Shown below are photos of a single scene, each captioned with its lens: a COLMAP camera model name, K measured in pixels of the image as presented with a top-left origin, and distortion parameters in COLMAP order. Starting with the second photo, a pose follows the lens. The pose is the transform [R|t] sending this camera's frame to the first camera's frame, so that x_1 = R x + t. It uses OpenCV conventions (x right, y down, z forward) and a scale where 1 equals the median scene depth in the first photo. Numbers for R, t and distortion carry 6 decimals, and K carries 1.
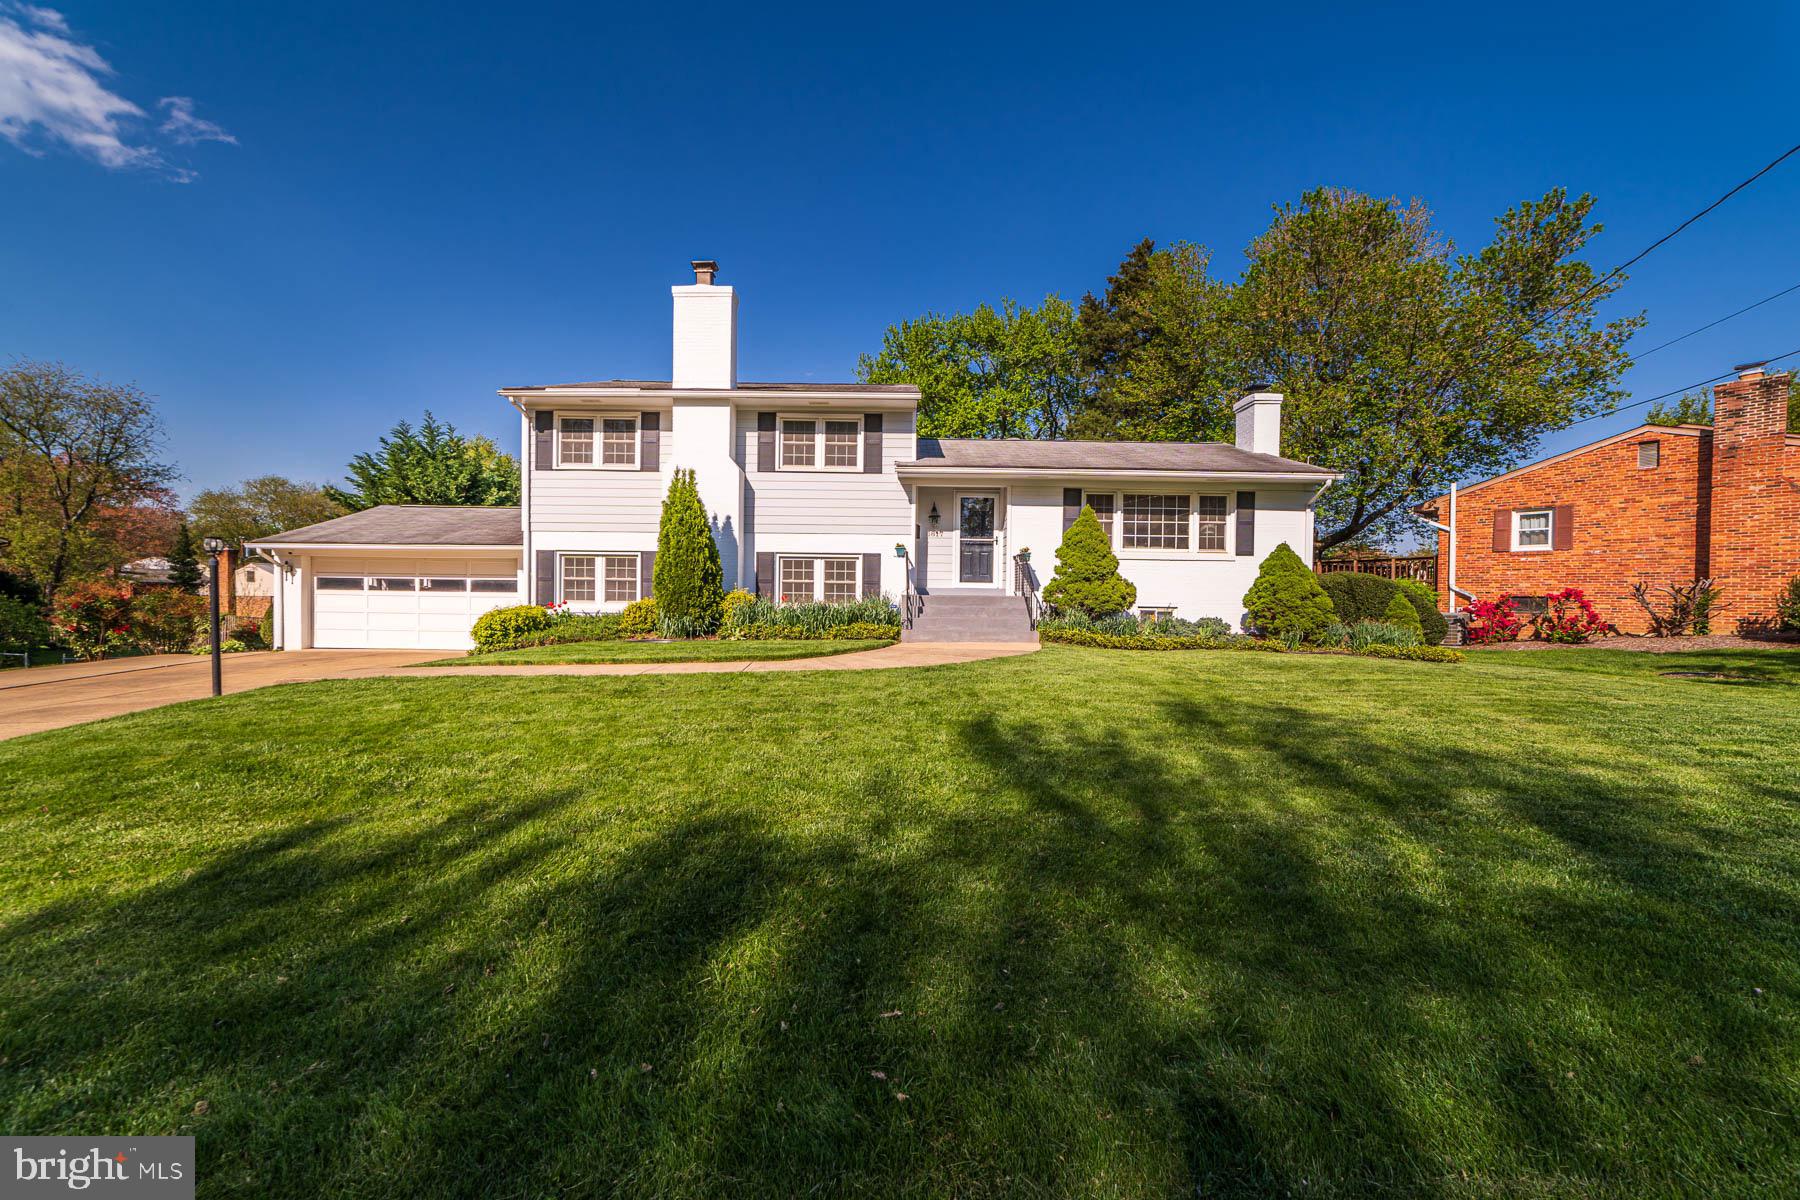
lens RADIAL K [[655.7, 0, 955.2], [0, 655.7, 587.3], [0, 0, 1]] dist [-0.009079, 0.005866]
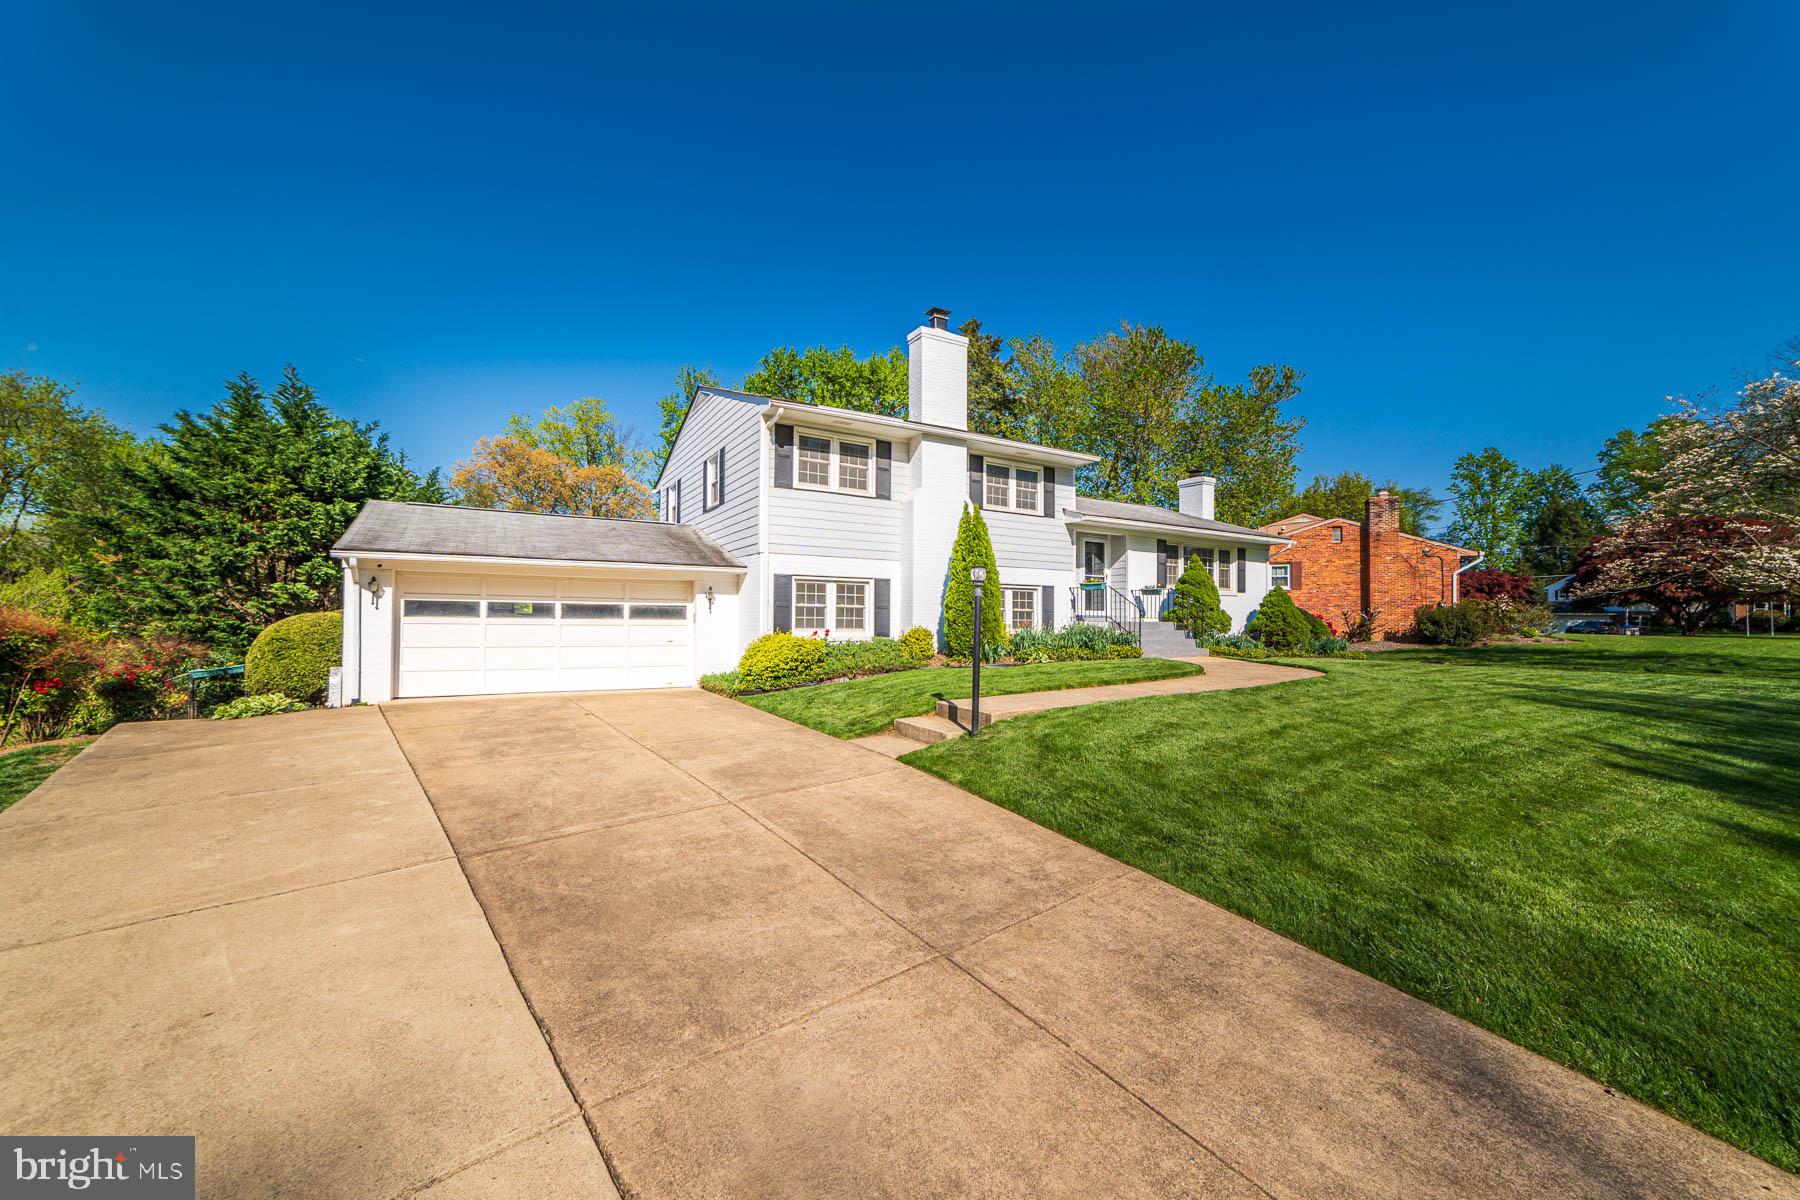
lens RADIAL K [[621.8, 0, 947.9], [0, 621.8, 599.7], [0, 0, 1]] dist [-0.007370, 0.004870]
pose [[0.877947, 0.011490, 0.478621, -0.811938], [-0.005384, 0.999886, -0.014128, -0.009492], [-0.478728, 0.009827, 0.877908, 0.109361]]
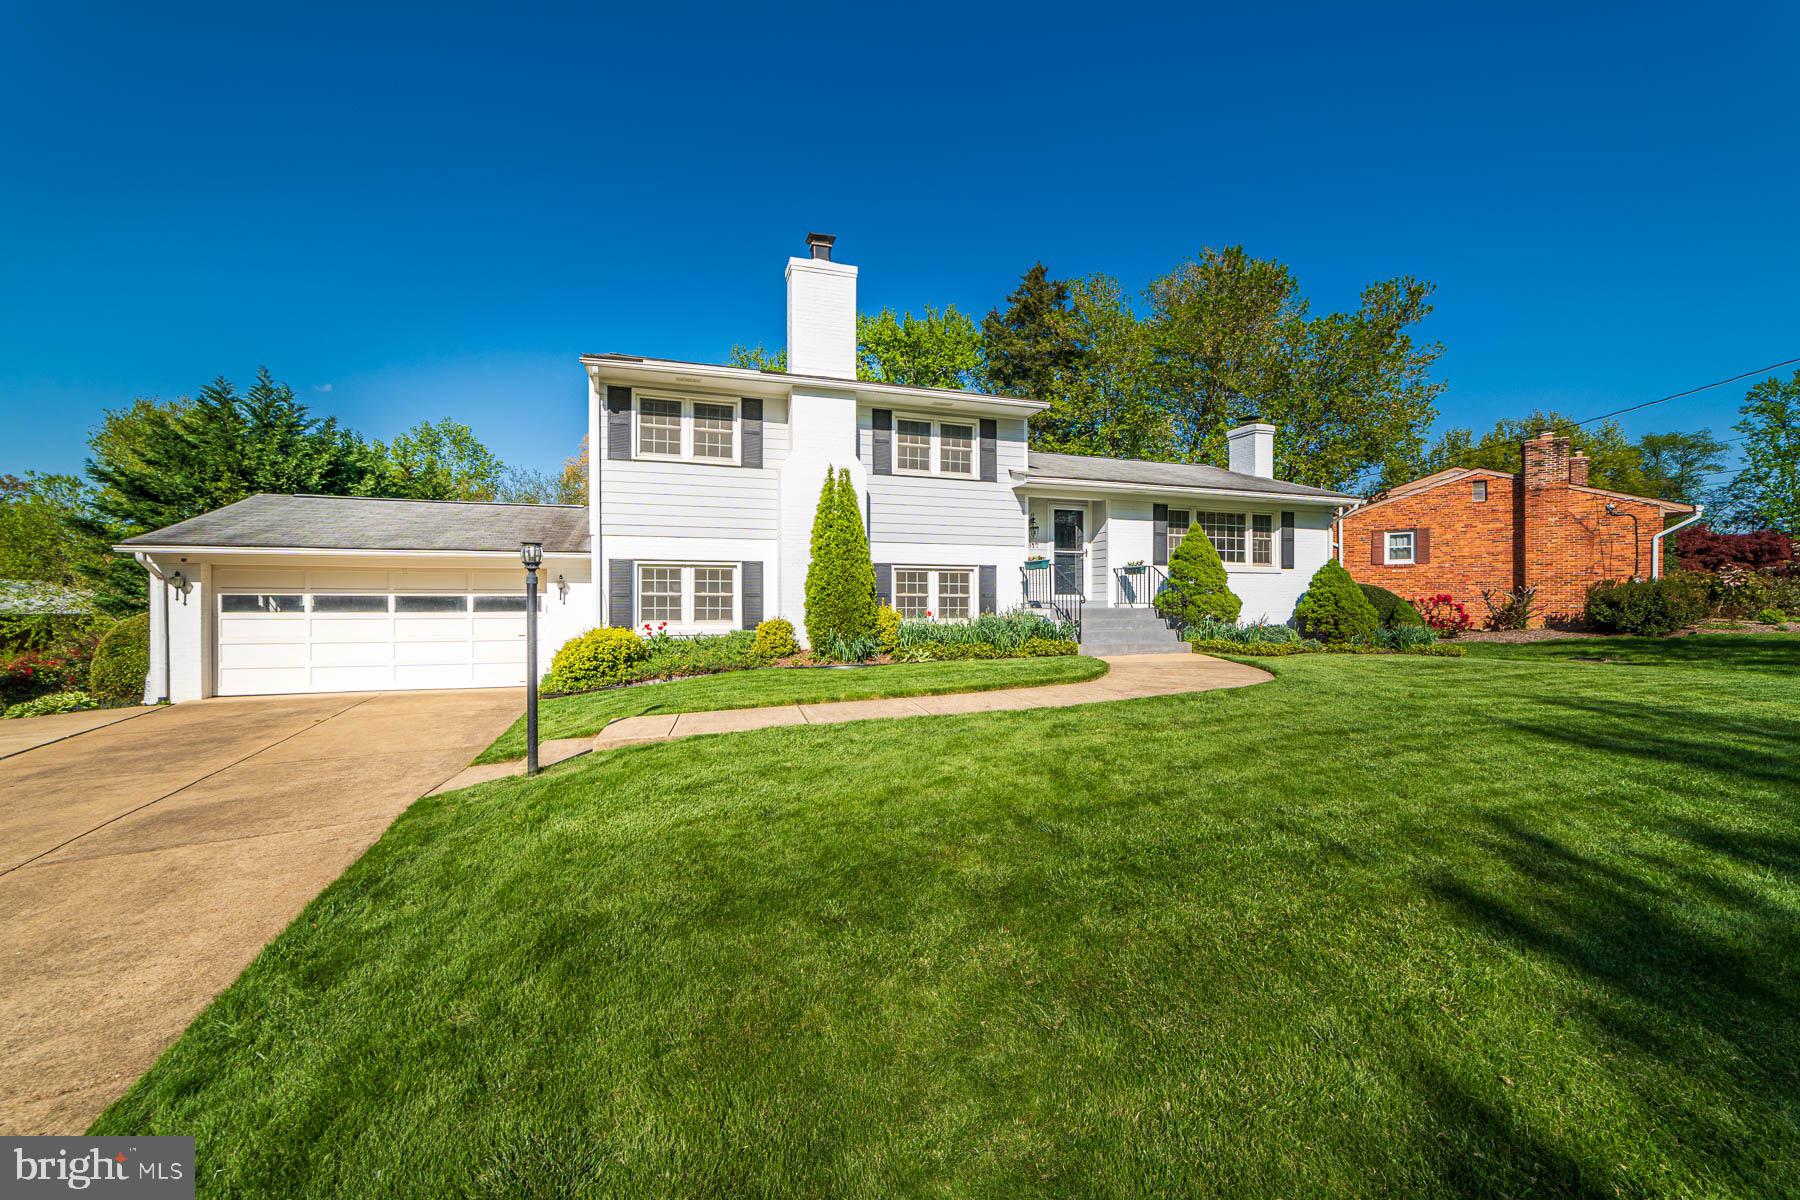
lens RADIAL K [[659.2, 0, 954.7], [0, 659.2, 595.4], [0, 0, 1]] dist [-0.009284, 0.005851]
pose [[0.953361, -0.008823, 0.301704, -0.461677], [0.008261, 0.999961, 0.003139, -0.010874], [-0.301720, -0.000500, 0.953396, 0.096485]]
